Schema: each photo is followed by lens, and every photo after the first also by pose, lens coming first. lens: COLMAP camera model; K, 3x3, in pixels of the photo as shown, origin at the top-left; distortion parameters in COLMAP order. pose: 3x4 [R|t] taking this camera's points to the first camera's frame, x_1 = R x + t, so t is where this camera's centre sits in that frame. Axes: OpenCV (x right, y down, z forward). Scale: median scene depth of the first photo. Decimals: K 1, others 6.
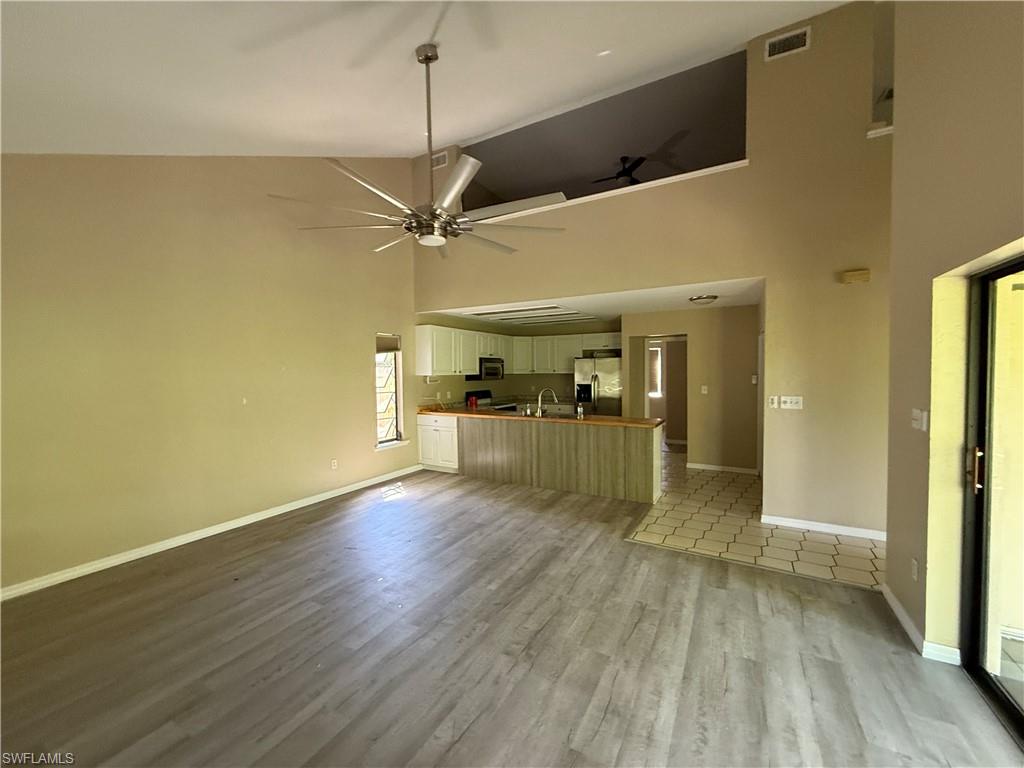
lens RADIAL K [[407.9, 0, 507.8], [0, 407.9, 385.3], [0, 0, 1]] dist [-0.003663, -0.000042]
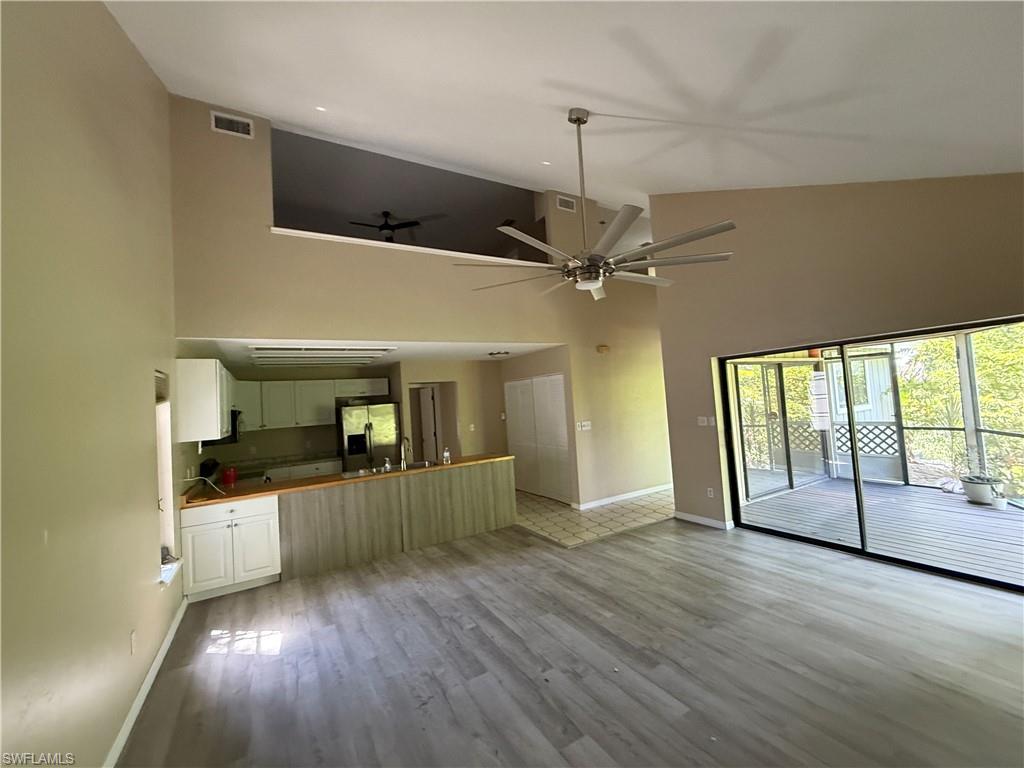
lens RADIAL K [[407.9, 0, 507.2], [0, 407.9, 384.9], [0, 0, 1]] dist [-0.003663, -0.000042]
pose [[0.497666, 0.011001, 0.867299, -0.785986], [0.095264, 0.993177, -0.067261, -0.035581], [-0.862122, 0.116096, 0.493222, 0.460094]]
